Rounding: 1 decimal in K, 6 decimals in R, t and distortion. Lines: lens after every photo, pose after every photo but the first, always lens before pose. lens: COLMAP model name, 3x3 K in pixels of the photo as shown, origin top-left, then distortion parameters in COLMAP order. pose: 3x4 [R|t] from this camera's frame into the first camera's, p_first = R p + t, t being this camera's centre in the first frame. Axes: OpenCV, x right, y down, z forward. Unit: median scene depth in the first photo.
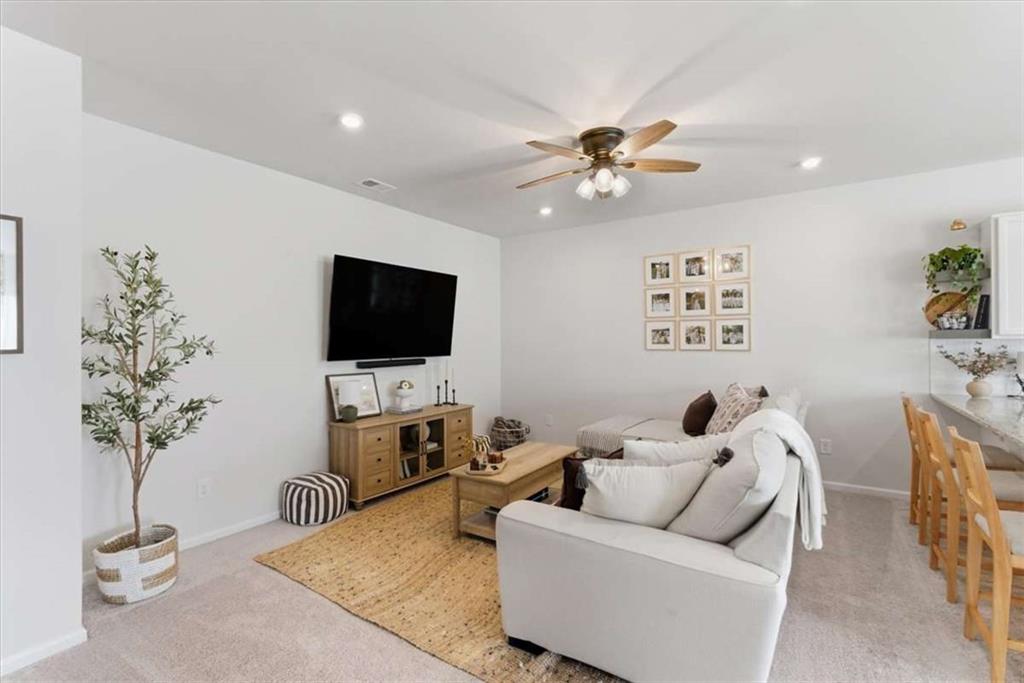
lens RADIAL K [[459.5, 0, 510.5], [0, 459.5, 337.8], [0, 0, 1]] dist [-0.000512, -0.000090]
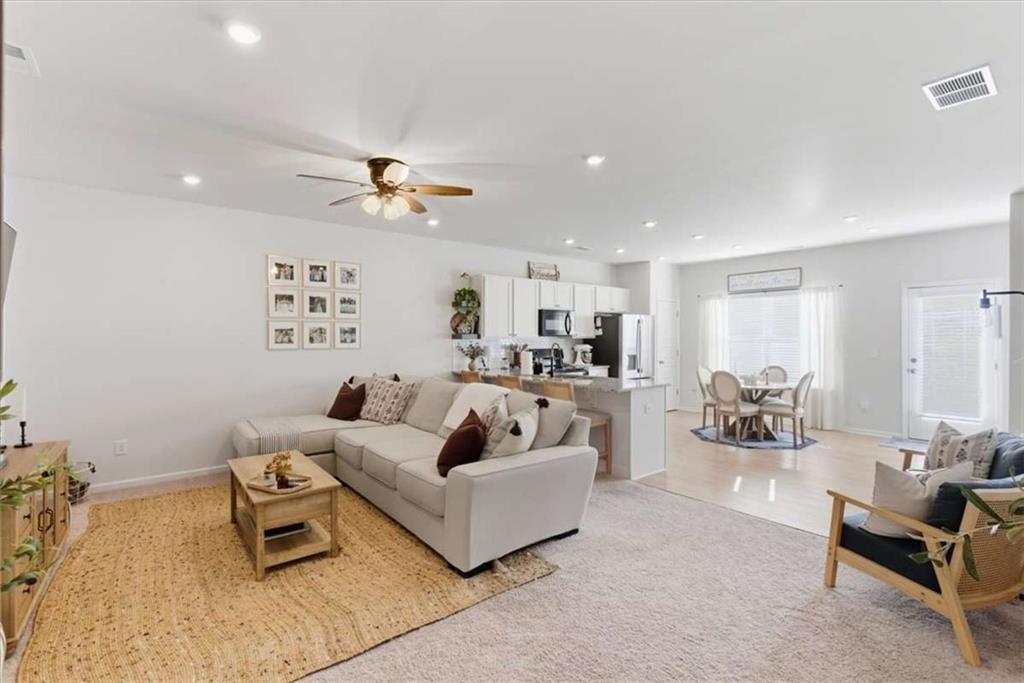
lens RADIAL K [[459.5, 0, 510.5], [0, 459.5, 337.8], [0, 0, 1]] dist [-0.000512, -0.000090]
pose [[0.300412, 0.004985, 0.953797, -0.538186], [-0.005462, 0.999979, -0.003506, 0.001882], [-0.953794, -0.004156, 0.300433, 0.229276]]
